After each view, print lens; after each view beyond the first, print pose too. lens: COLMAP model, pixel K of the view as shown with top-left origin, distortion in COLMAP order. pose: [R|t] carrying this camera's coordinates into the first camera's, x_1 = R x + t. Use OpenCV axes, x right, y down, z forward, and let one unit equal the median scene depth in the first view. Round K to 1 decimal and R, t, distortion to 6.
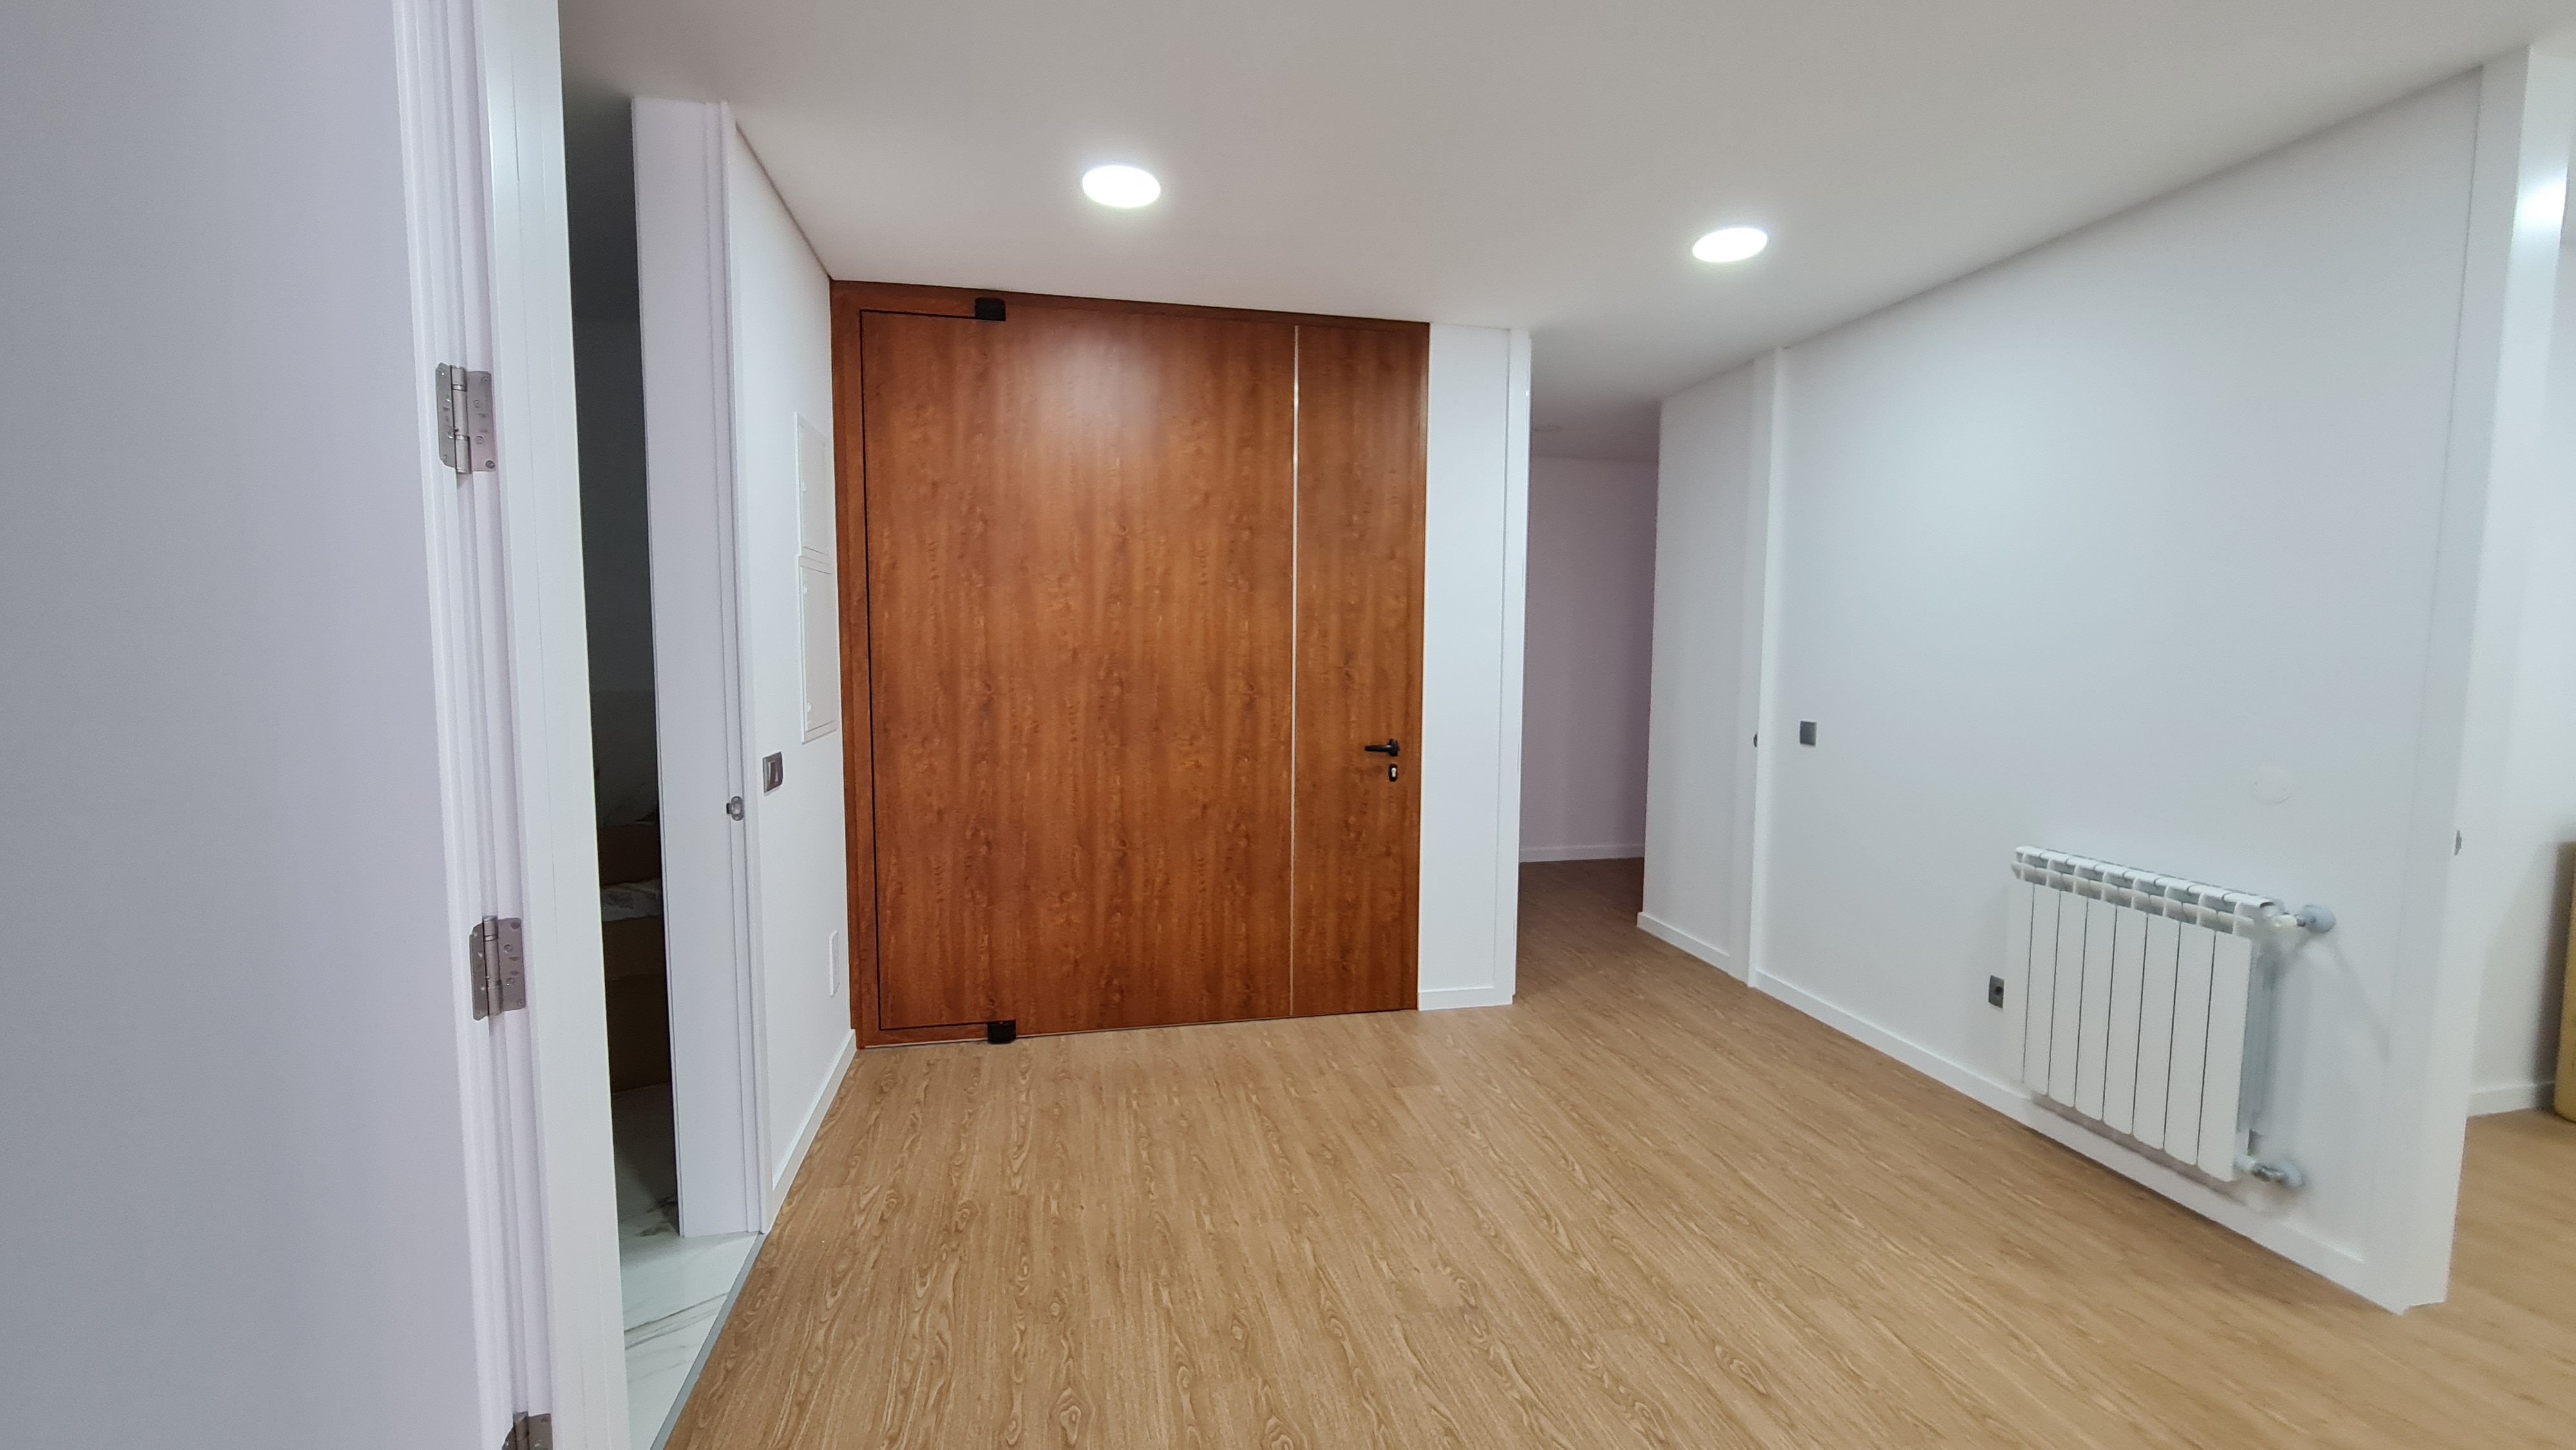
lens RADIAL K [[1057.6, 0, 1288.0], [0, 1057.6, 725.0], [0, 0, 1]] dist [-0.001245, 0.000377]
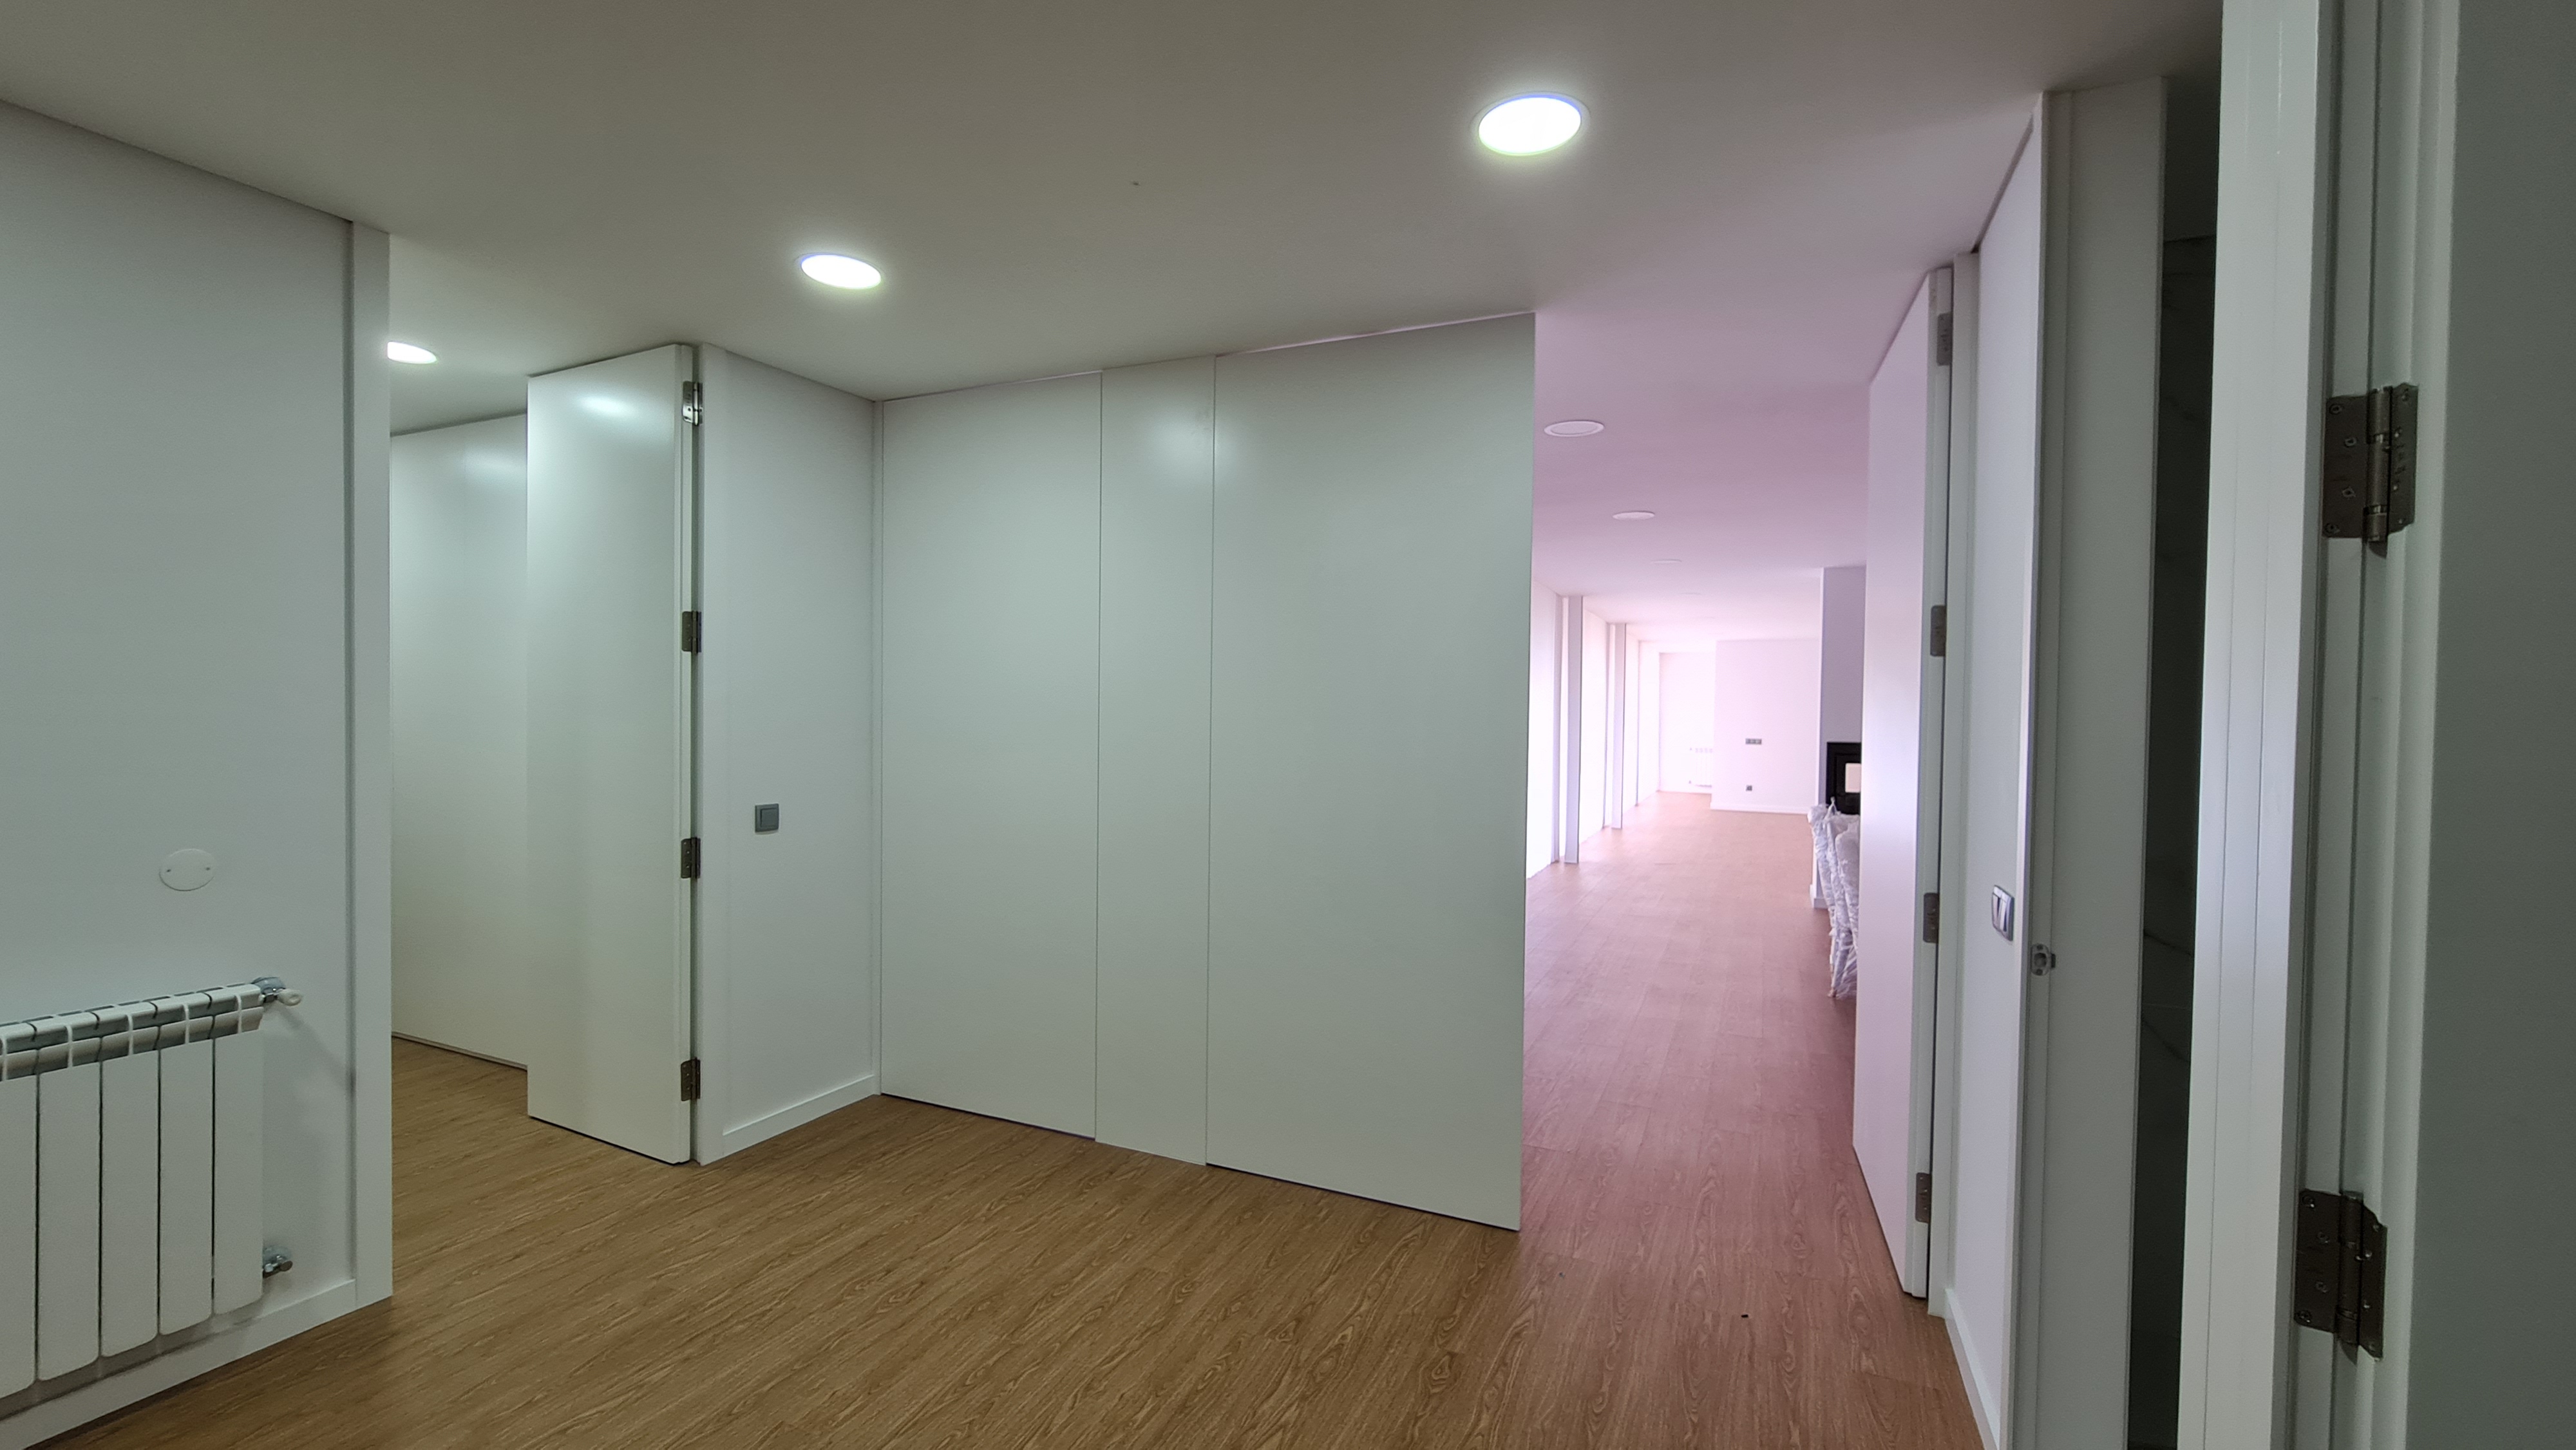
lens RADIAL K [[1057.6, 0, 1288.0], [0, 1057.6, 725.0], [0, 0, 1]] dist [-0.001245, 0.000377]
pose [[-0.792711, -0.027016, 0.608999, -0.364146], [0.033423, 0.995589, 0.087671, -0.115483], [-0.608681, 0.089853, -0.788311, 1.131037]]
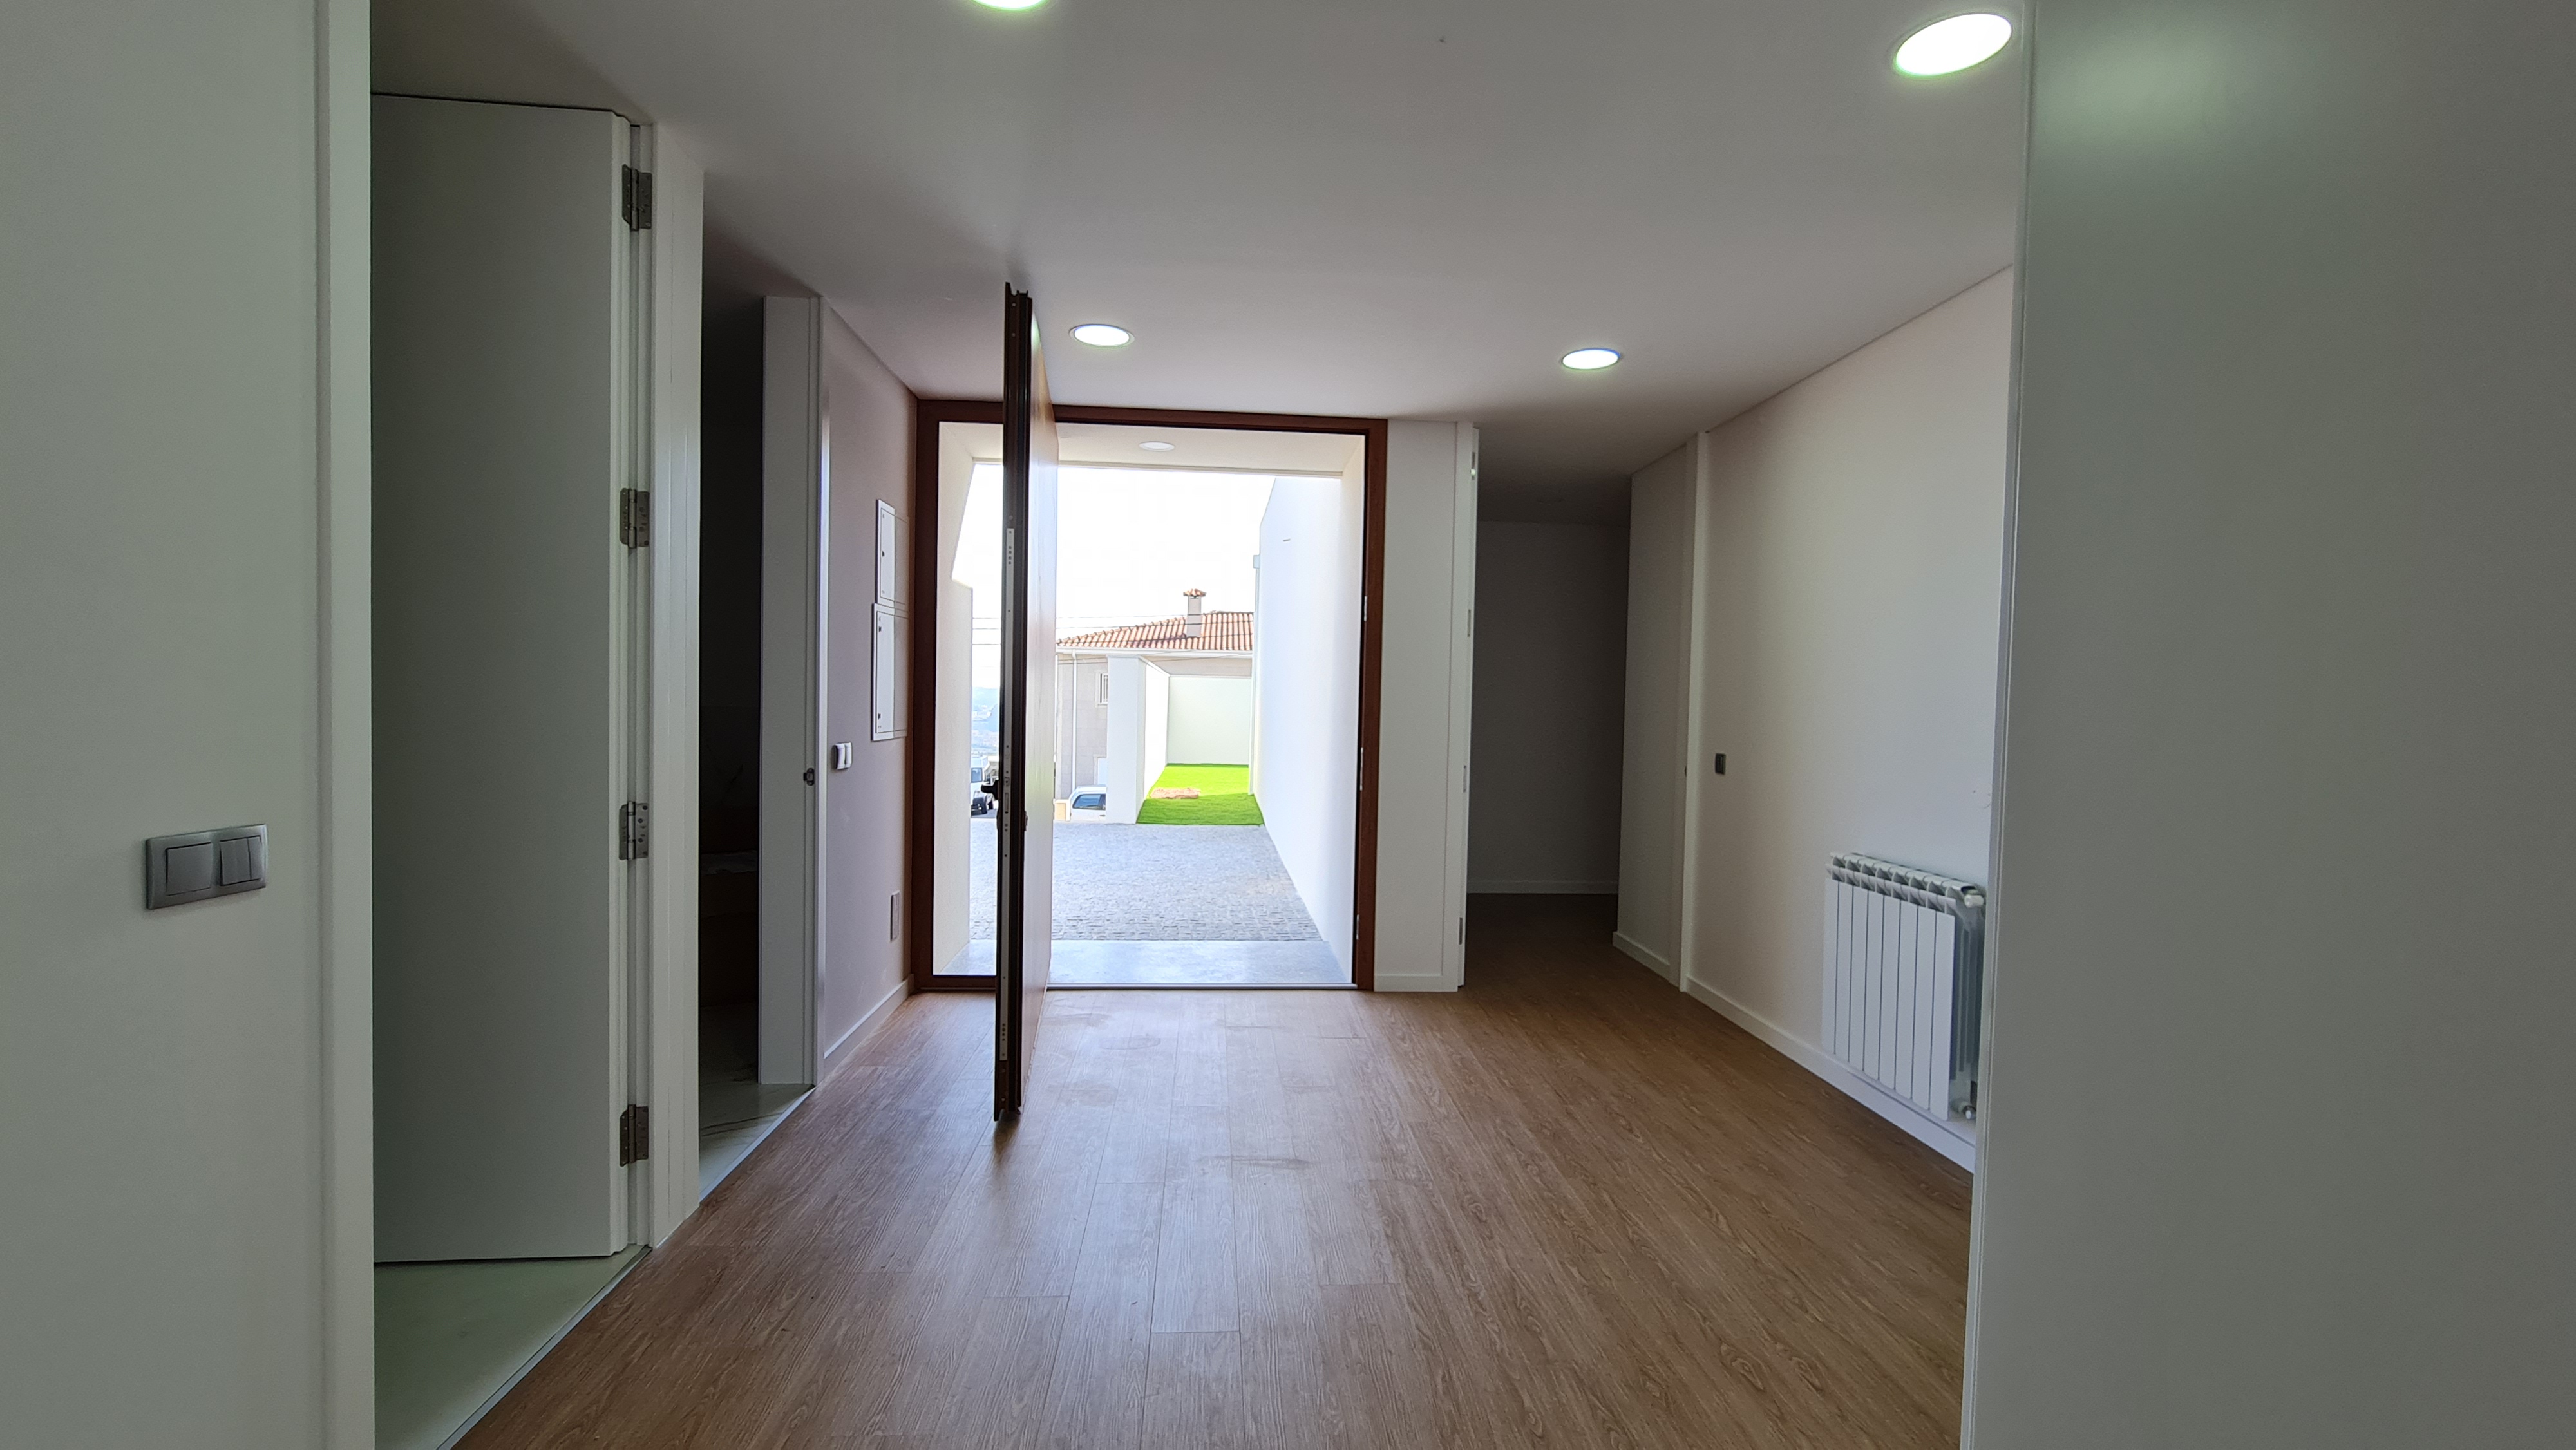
lens RADIAL K [[1057.6, 0, 1288.0], [0, 1057.6, 725.0], [0, 0, 1]] dist [-0.001245, 0.000377]
pose [[0.990948, 0.020871, -0.132616, 0.297178], [-0.028083, 0.998213, -0.052744, 0.065427], [0.131278, 0.055991, 0.989763, -0.320663]]
